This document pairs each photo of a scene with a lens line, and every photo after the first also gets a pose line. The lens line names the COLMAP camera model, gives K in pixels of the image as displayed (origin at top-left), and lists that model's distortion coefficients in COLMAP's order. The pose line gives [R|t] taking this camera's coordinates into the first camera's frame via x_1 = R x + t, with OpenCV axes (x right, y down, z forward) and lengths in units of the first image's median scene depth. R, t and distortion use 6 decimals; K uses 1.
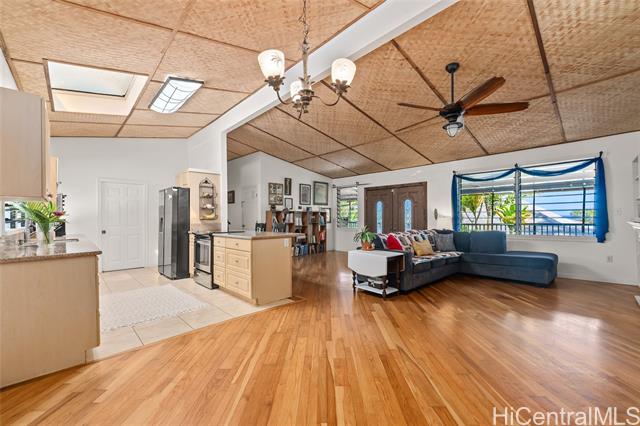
lens RADIAL K [[261.6, 0, 321.8], [0, 261.6, 215.1], [0, 0, 1]] dist [0.001071, 0.000074]
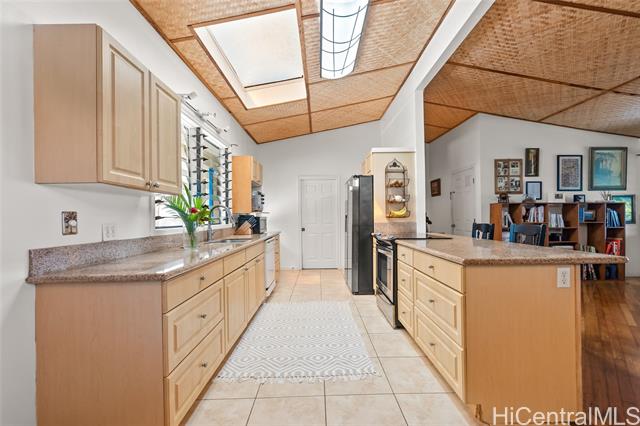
lens RADIAL K [[261.6, 0, 321.8], [0, 261.6, 215.1], [0, 0, 1]] dist [0.001071, 0.000074]
pose [[0.719048, -0.004137, -0.694948, -0.078557], [0.012095, 0.999905, 0.006563, 0.003346], [0.694855, -0.013125, 0.719030, 0.304603]]
